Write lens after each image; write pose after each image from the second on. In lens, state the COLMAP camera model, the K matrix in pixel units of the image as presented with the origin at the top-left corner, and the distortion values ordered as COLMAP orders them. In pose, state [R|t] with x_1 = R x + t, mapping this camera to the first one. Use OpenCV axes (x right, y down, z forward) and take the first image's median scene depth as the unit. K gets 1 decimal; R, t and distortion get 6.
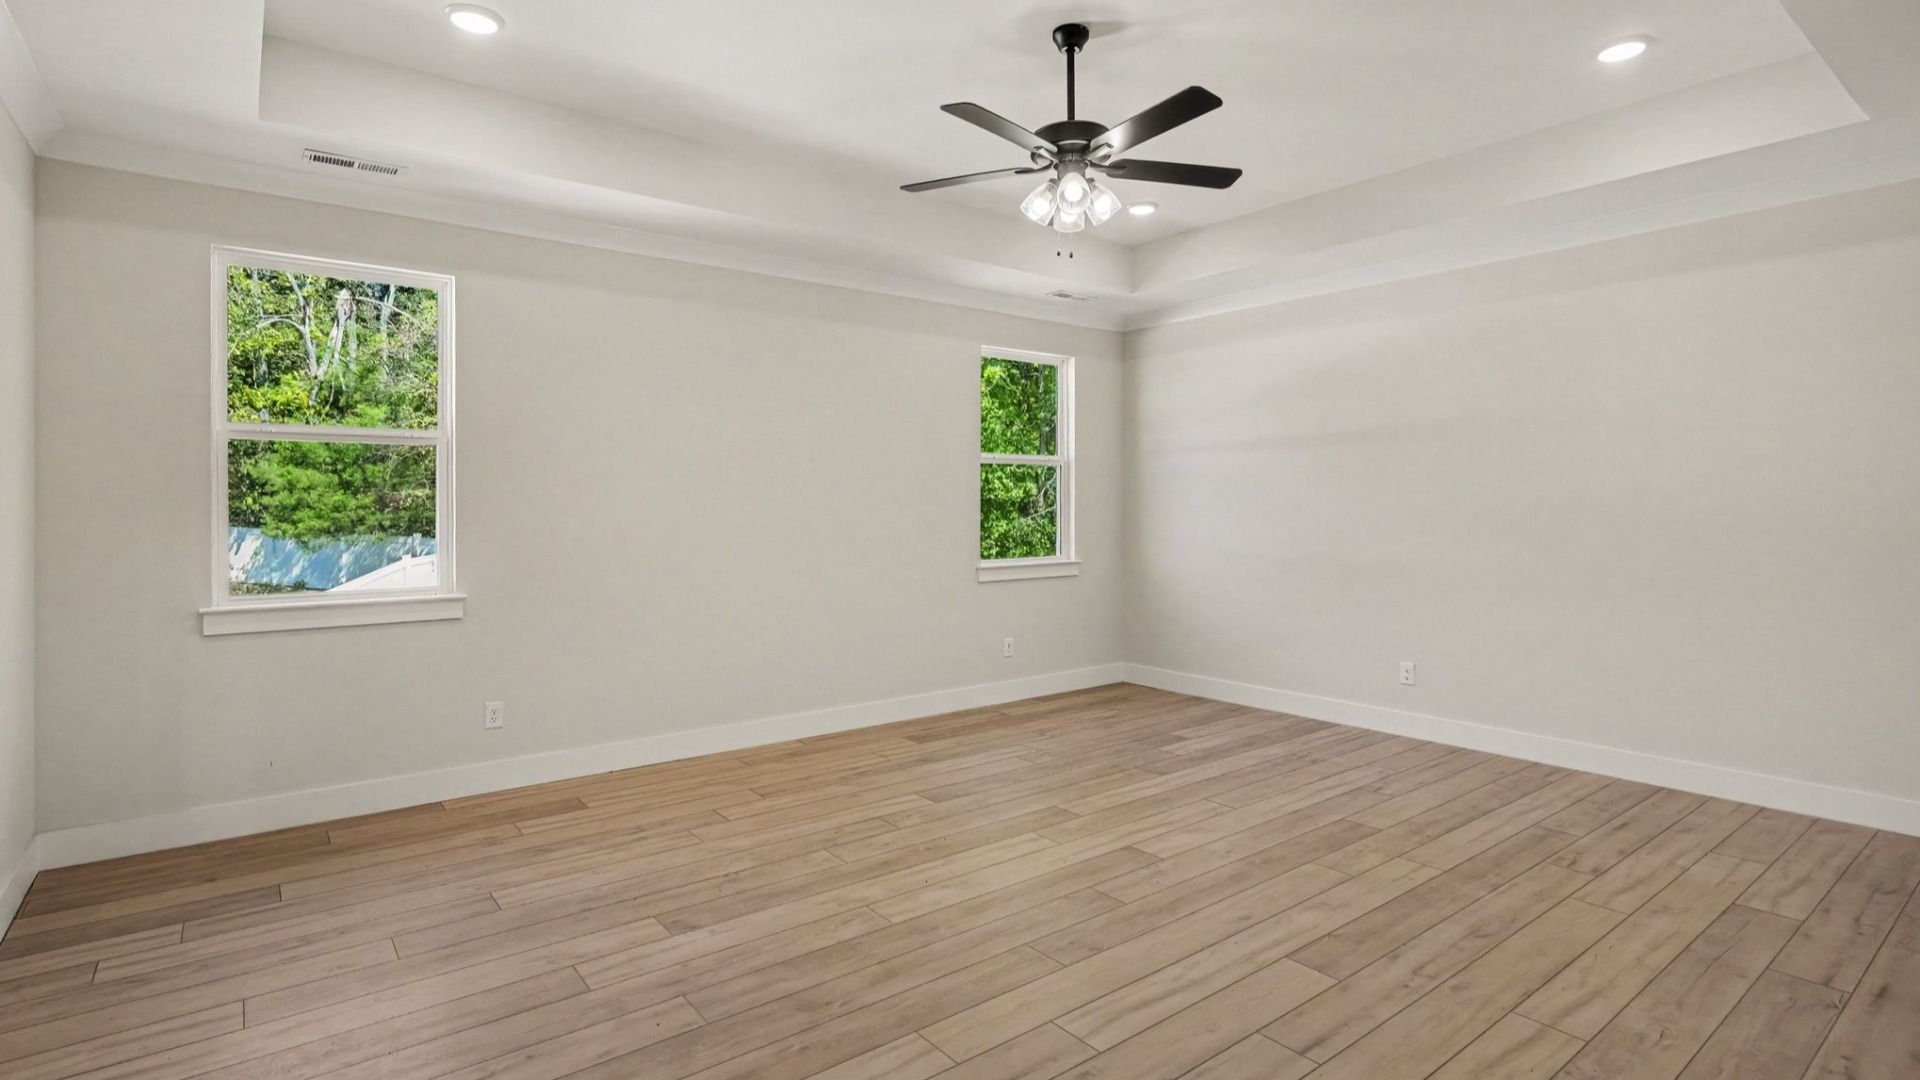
lens RADIAL K [[938.7, 0, 959.9], [0, 938.7, 537.7], [0, 0, 1]] dist [-0.005869, 0.000301]
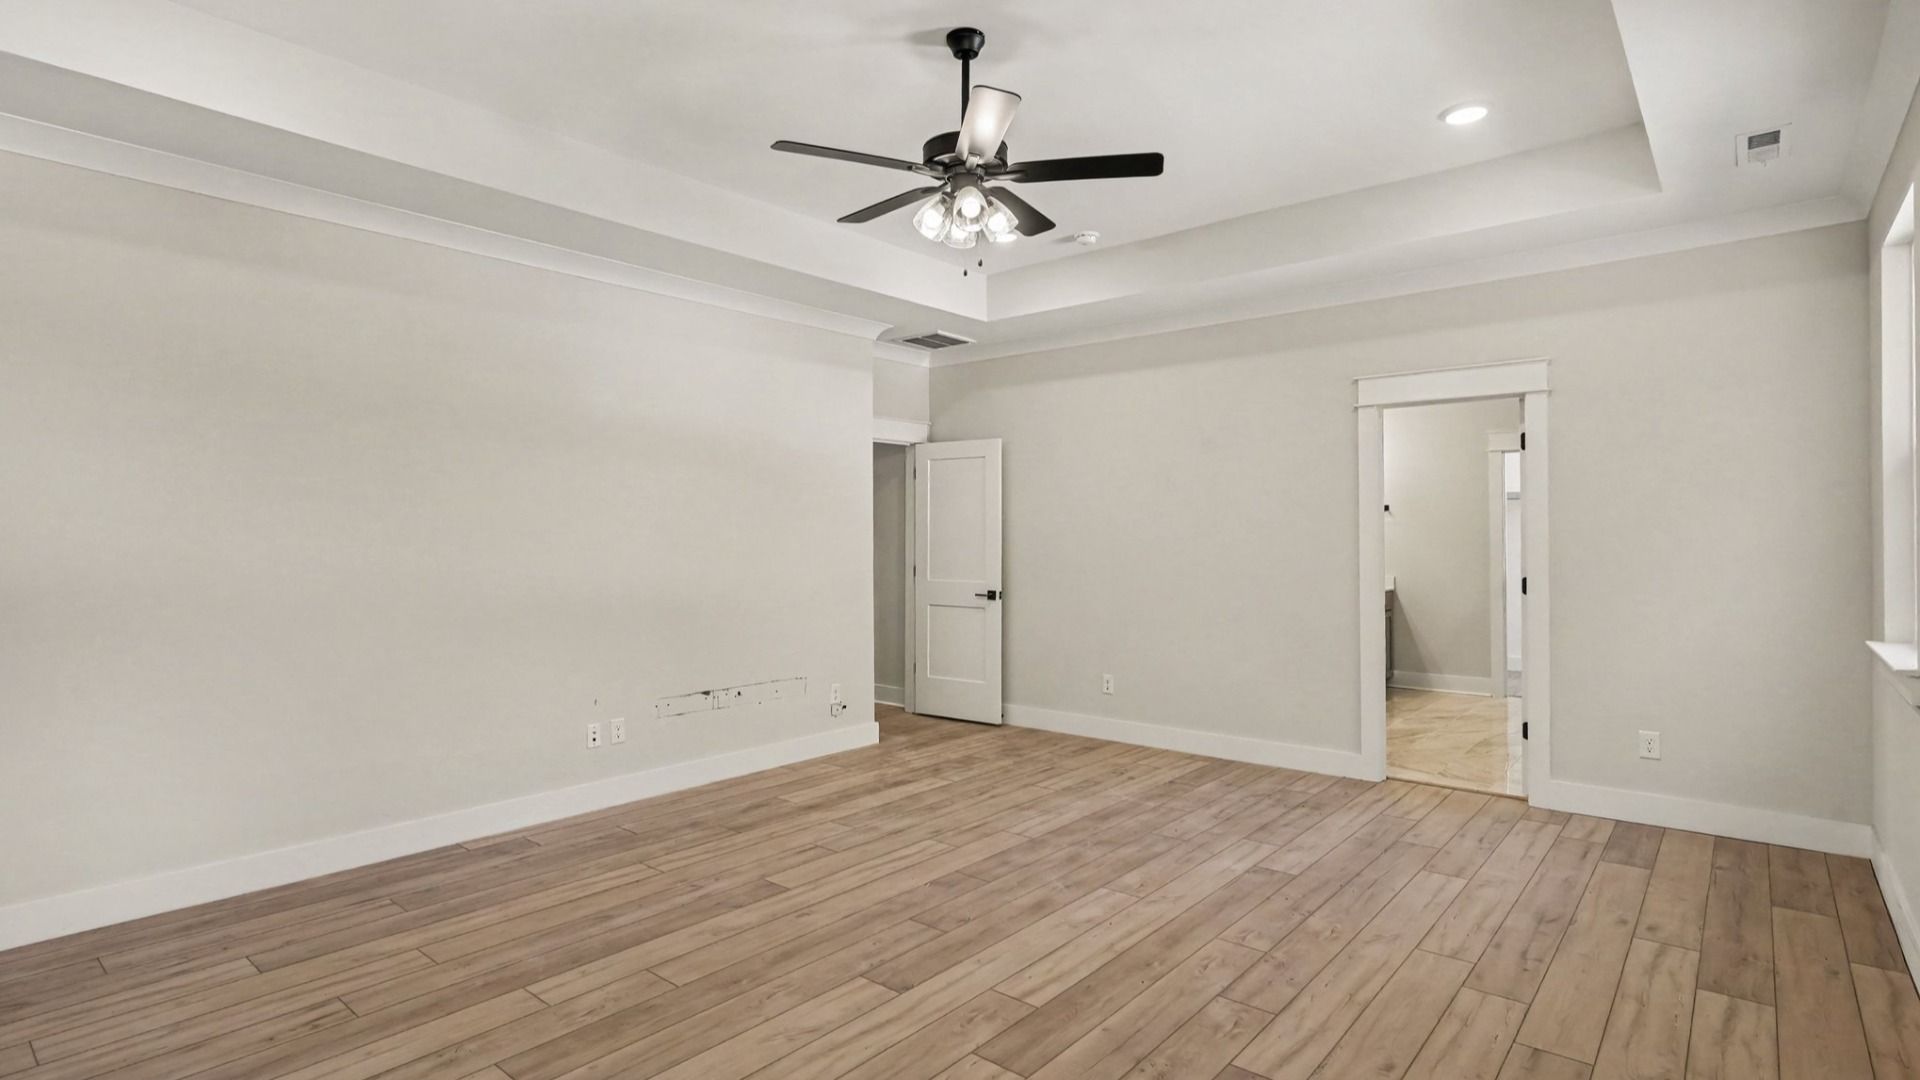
lens RADIAL K [[938.7, 0, 960.9], [0, 938.7, 541.0], [0, 0, 1]] dist [-0.005869, 0.000301]
pose [[-0.979293, 0.008089, -0.202288, 0.316731], [0.000012, 0.999204, 0.039898, -0.071296], [0.202450, 0.039069, -0.978513, 1.940066]]
